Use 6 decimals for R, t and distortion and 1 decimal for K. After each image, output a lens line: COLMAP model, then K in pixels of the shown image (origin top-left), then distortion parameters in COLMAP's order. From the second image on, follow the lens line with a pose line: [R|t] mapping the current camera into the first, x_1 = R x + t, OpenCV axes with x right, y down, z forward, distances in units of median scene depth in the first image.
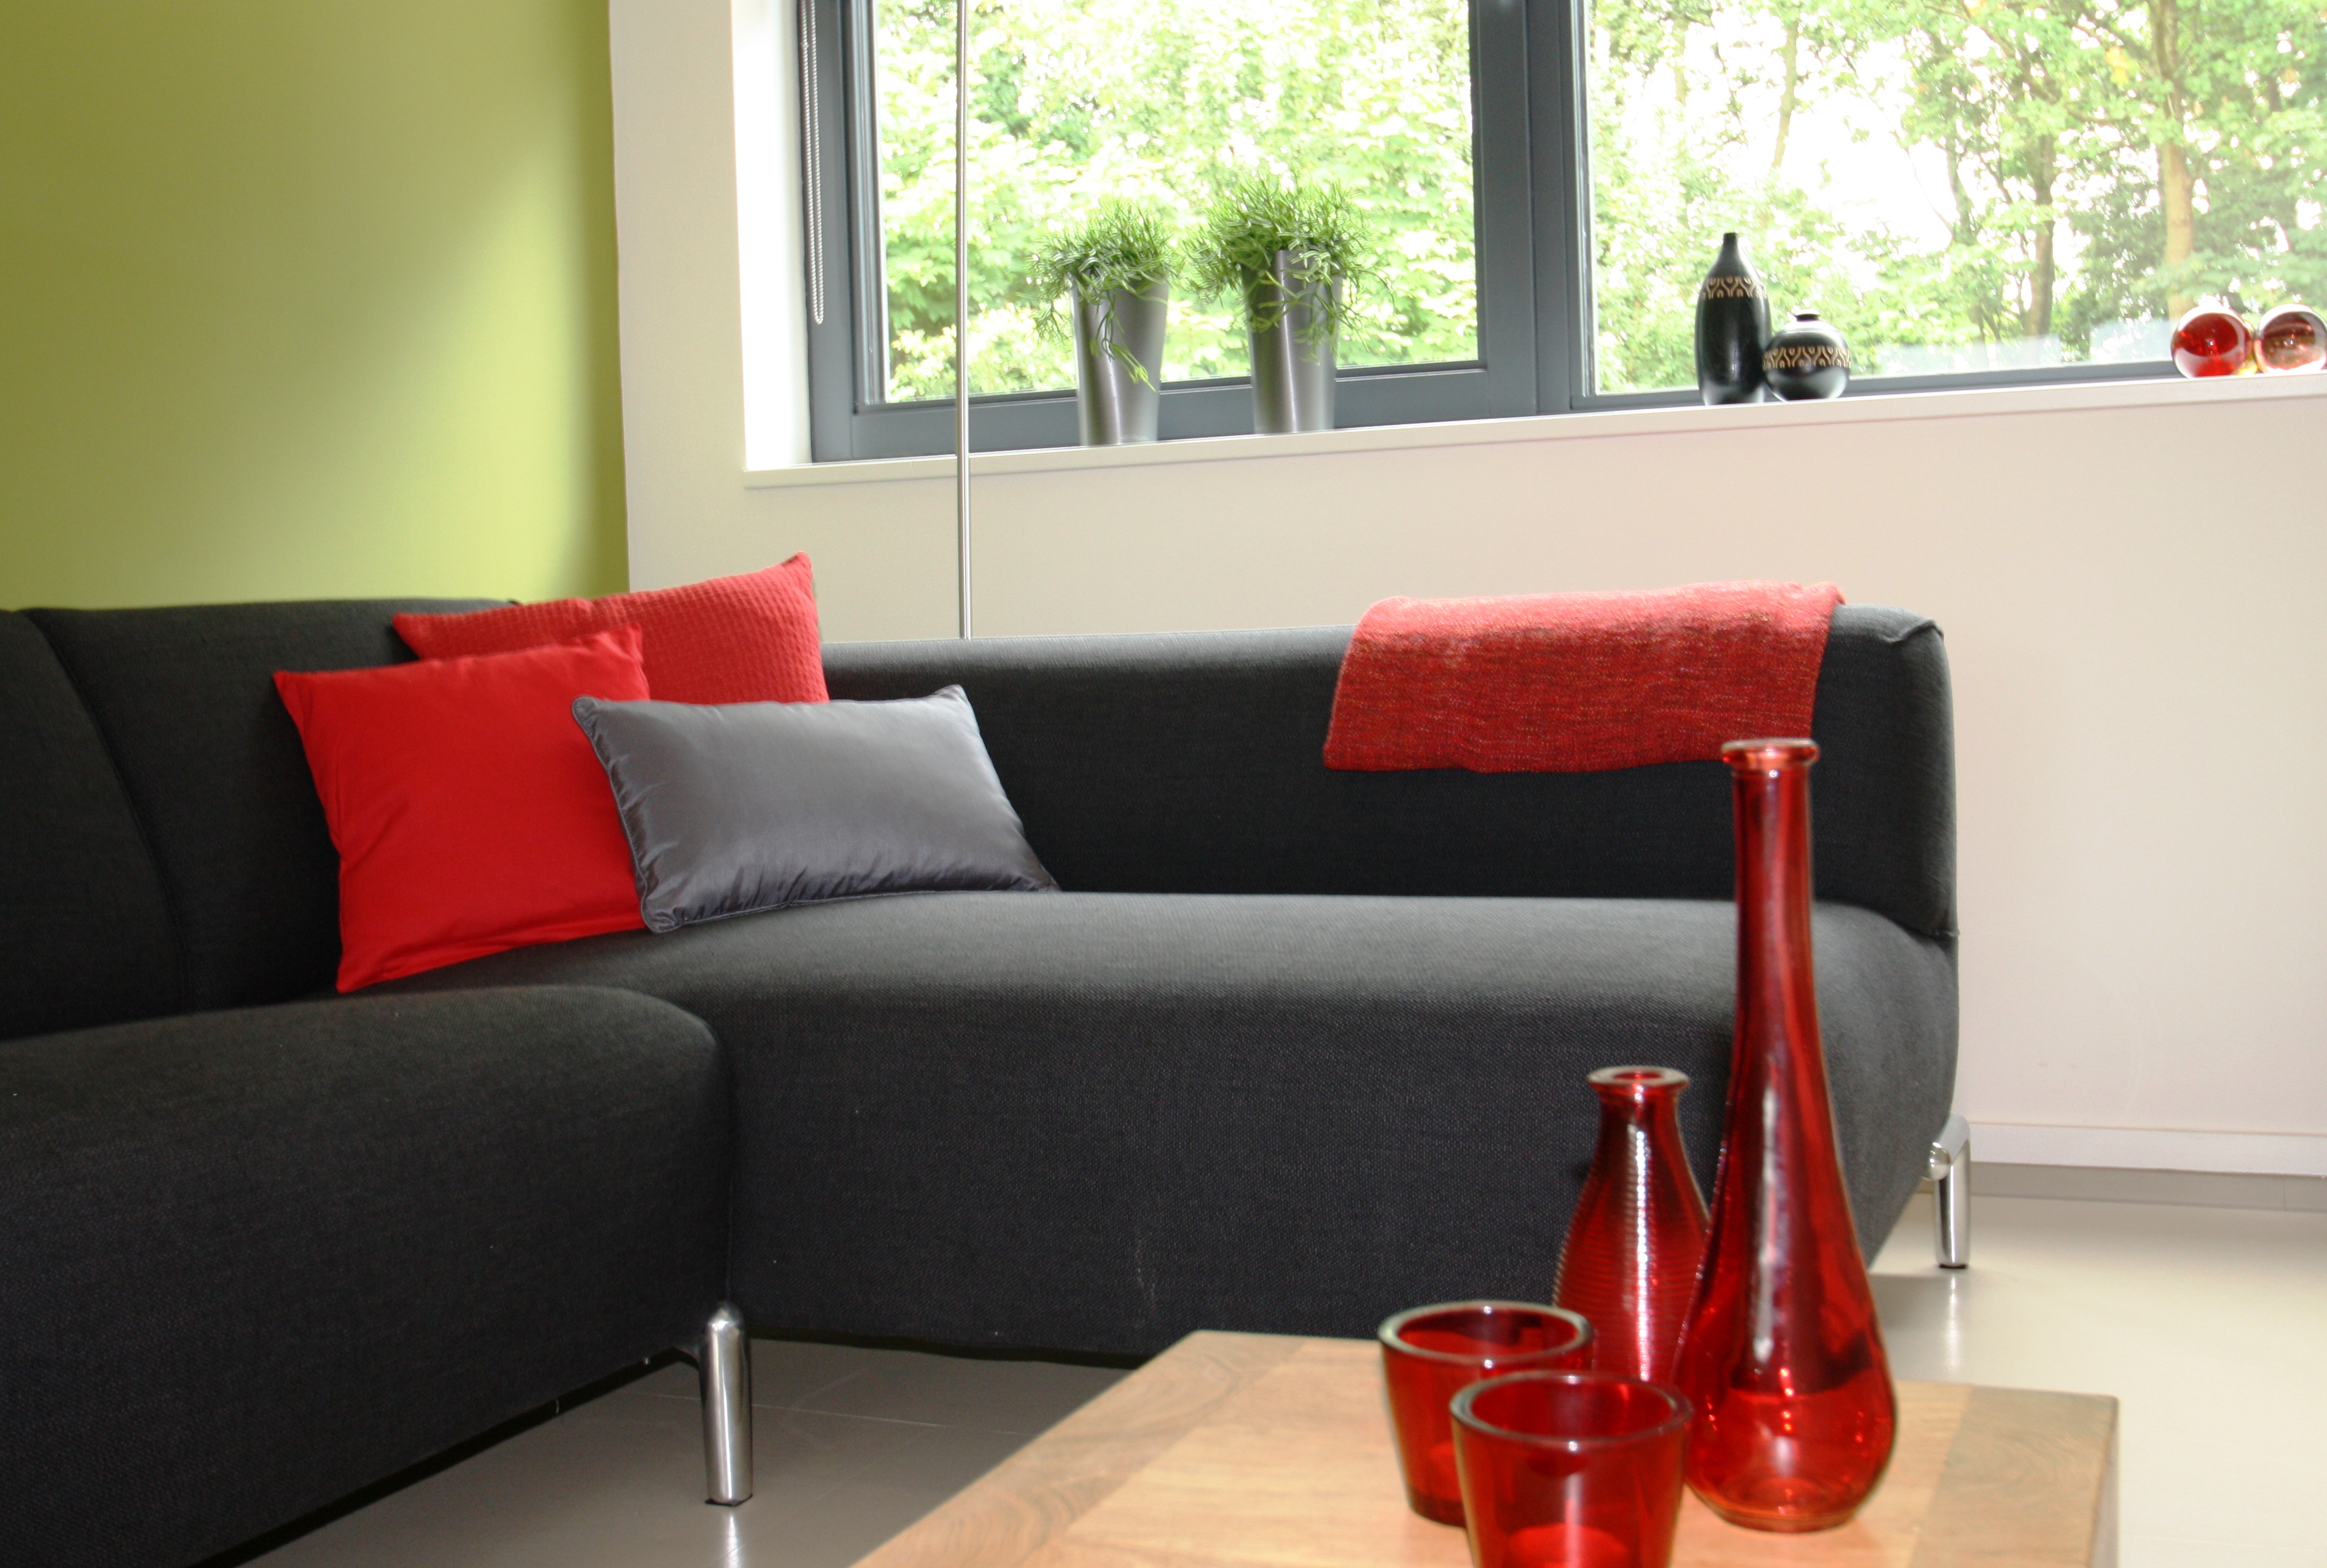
lens RADIAL K [[2635.0, 0, 1163.5], [0, 2635.0, 784.0], [0, 0, 1]] dist [-0.122335, -0.003454]
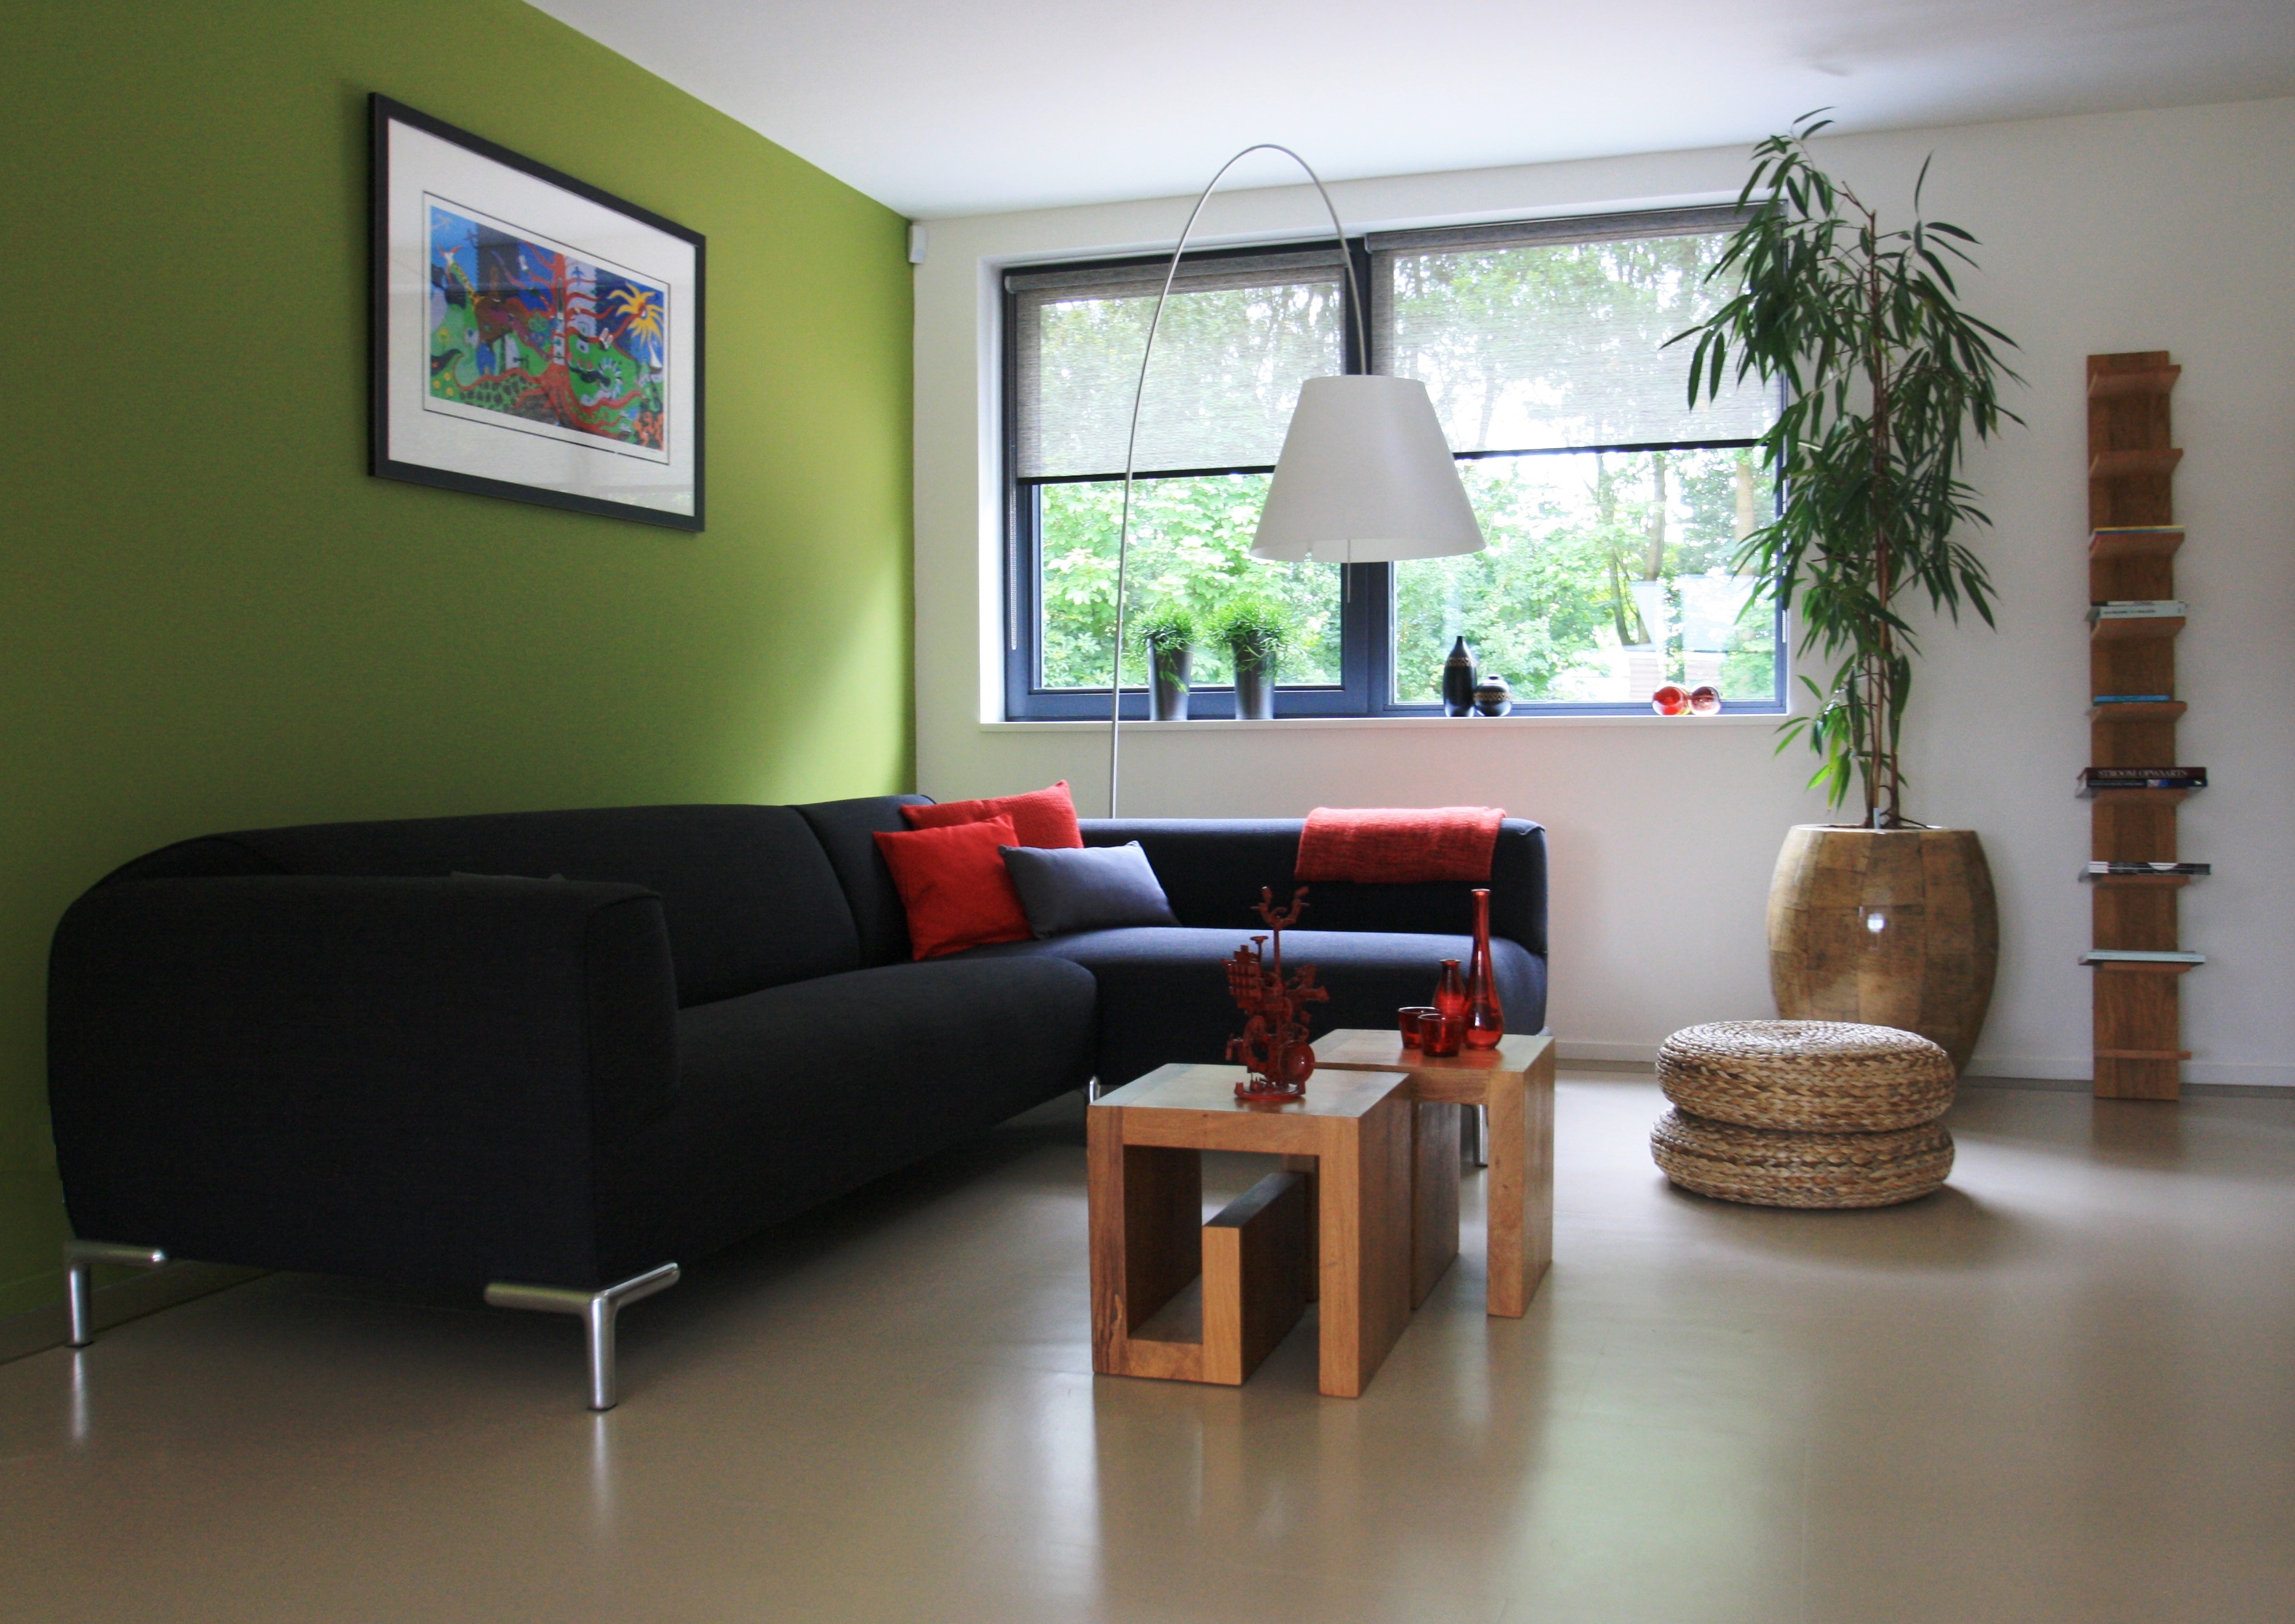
lens RADIAL K [[2037.1, 0, 1147.5], [0, 2037.1, 812.0], [0, 0, 1]] dist [-0.038333, -0.001269]
pose [[0.997080, 0.022866, 0.072866, -0.166668], [-0.020907, 0.999402, -0.027539, -0.010492], [-0.073452, 0.025935, 0.996961, -0.687095]]
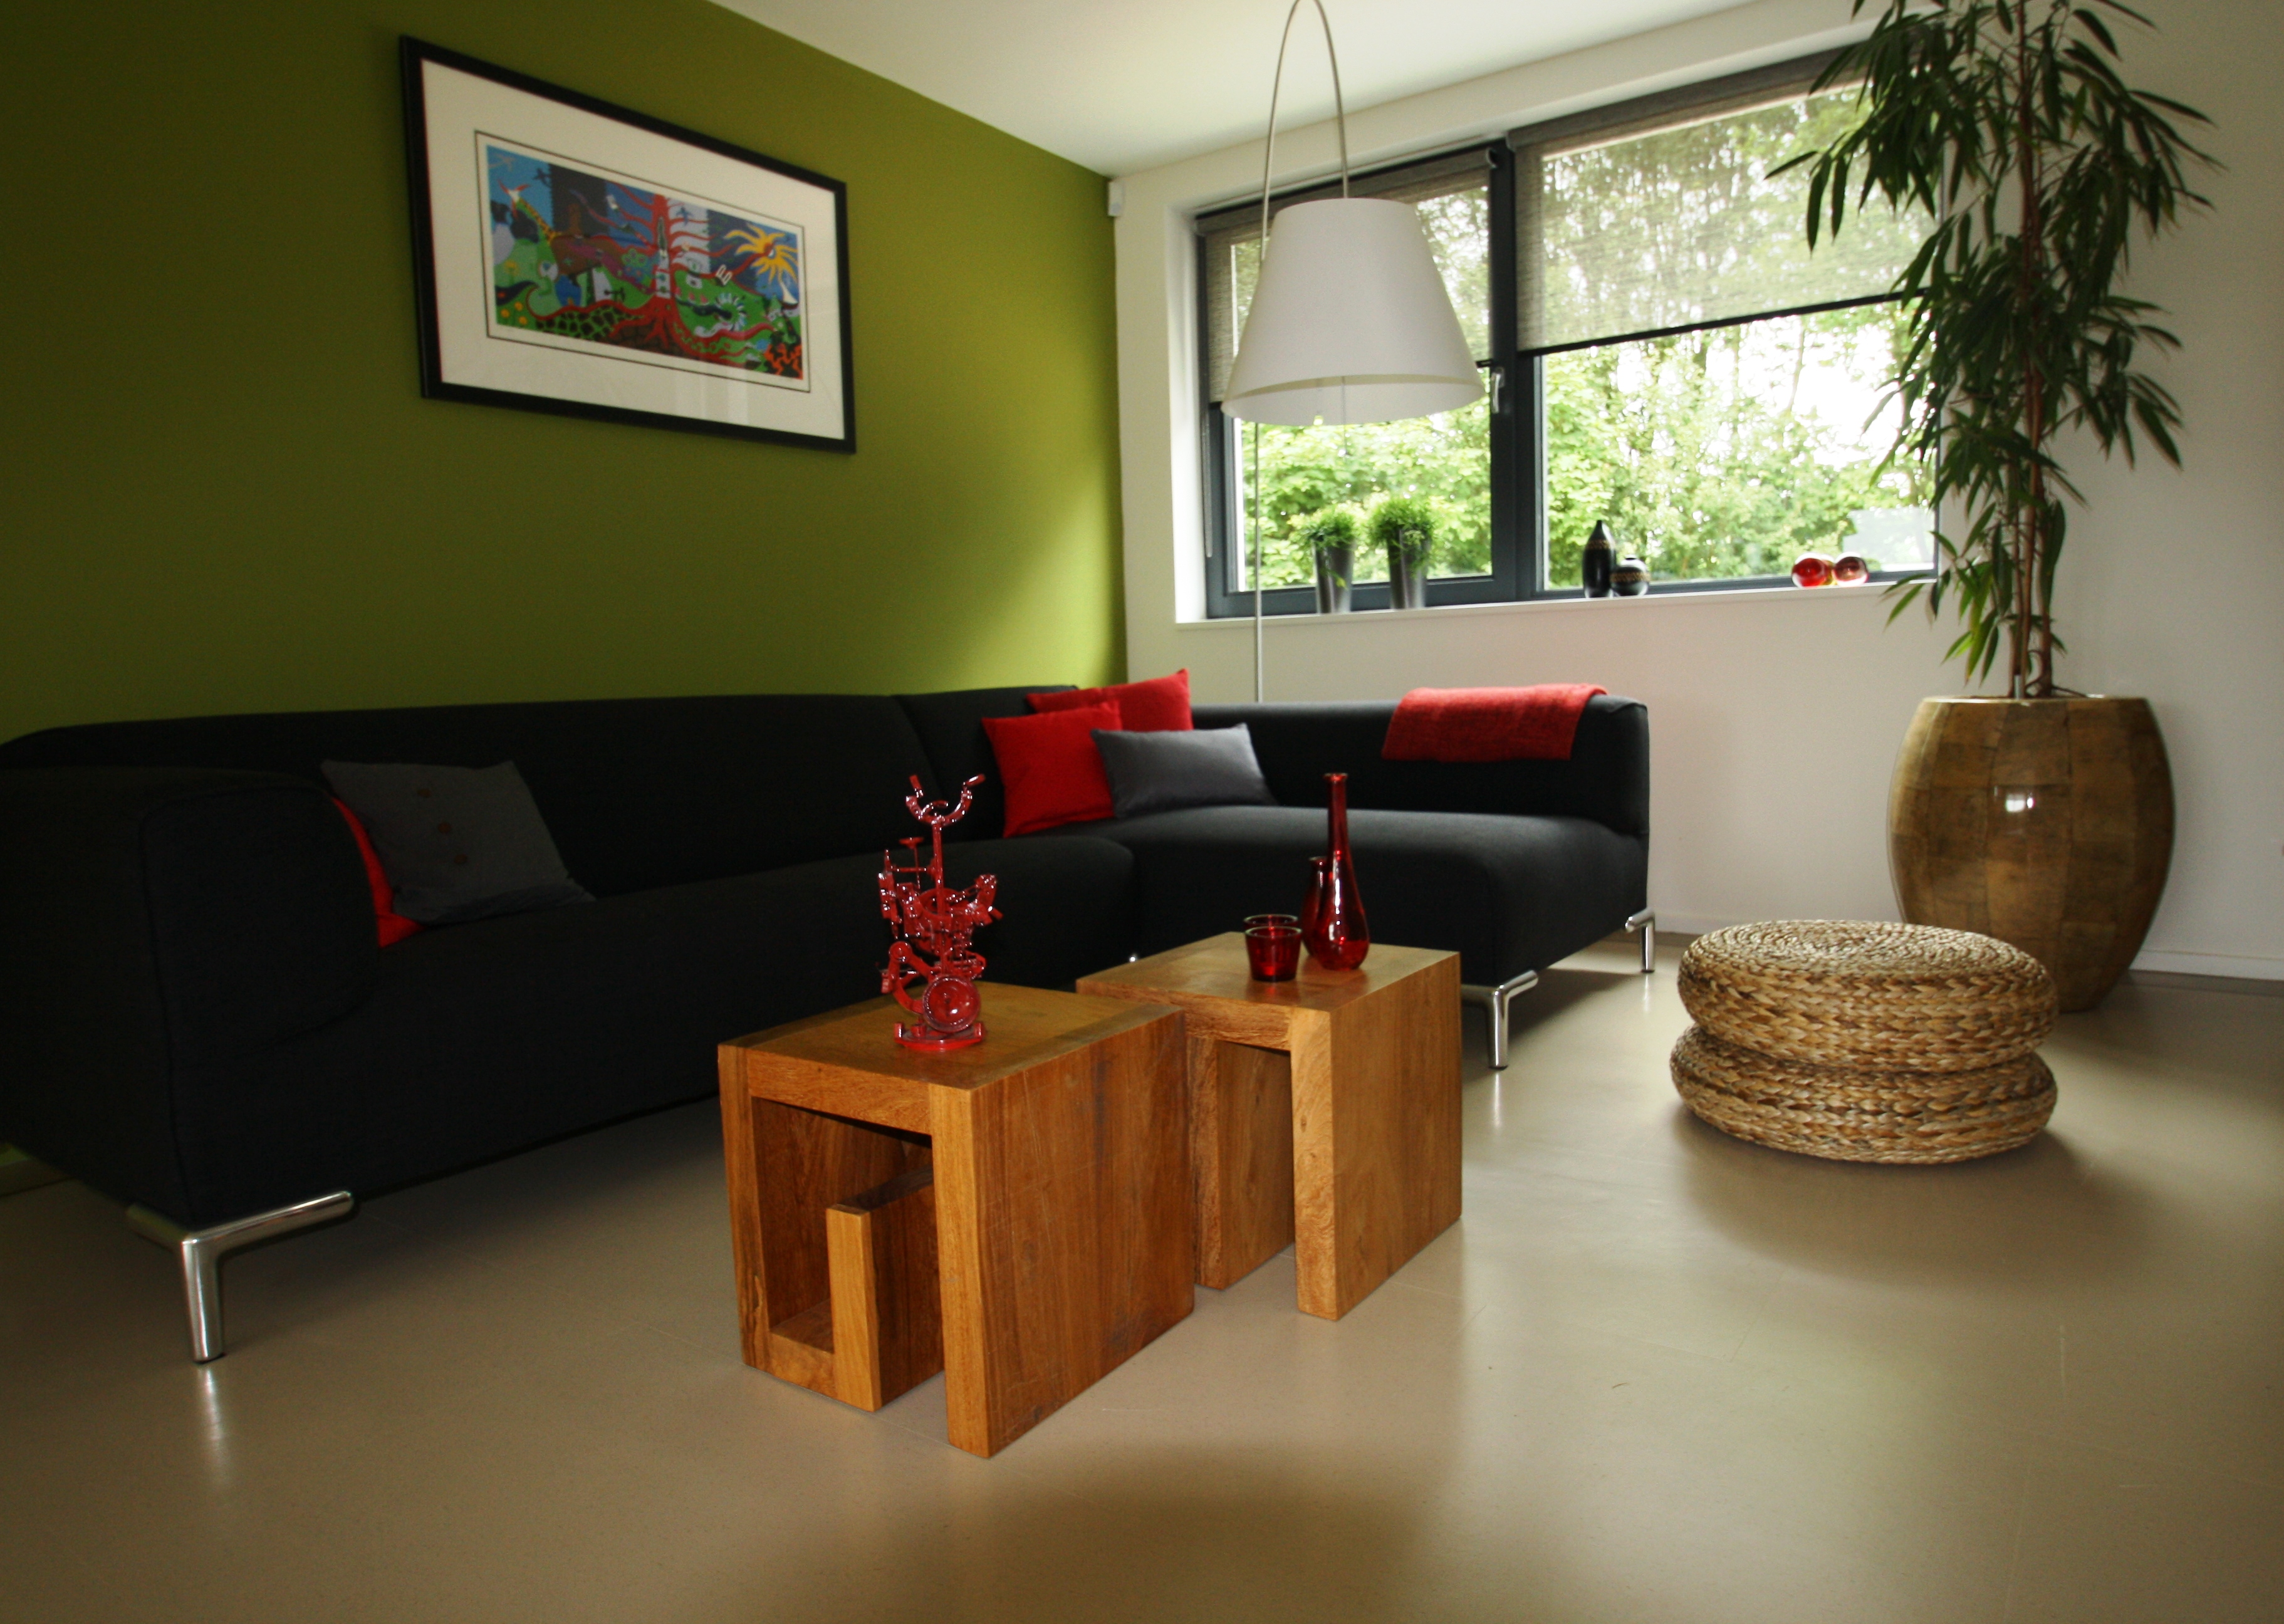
lens RADIAL K [[1437.8, 0, 1147.7], [0, 1437.8, 795.1], [0, 0, 1]] dist [-0.018380, -0.001969]
pose [[0.977535, 0.019408, -0.209879, 0.100059], [-0.011960, 0.999255, 0.036698, -0.014715], [0.210435, -0.033363, 0.977038, -0.299681]]
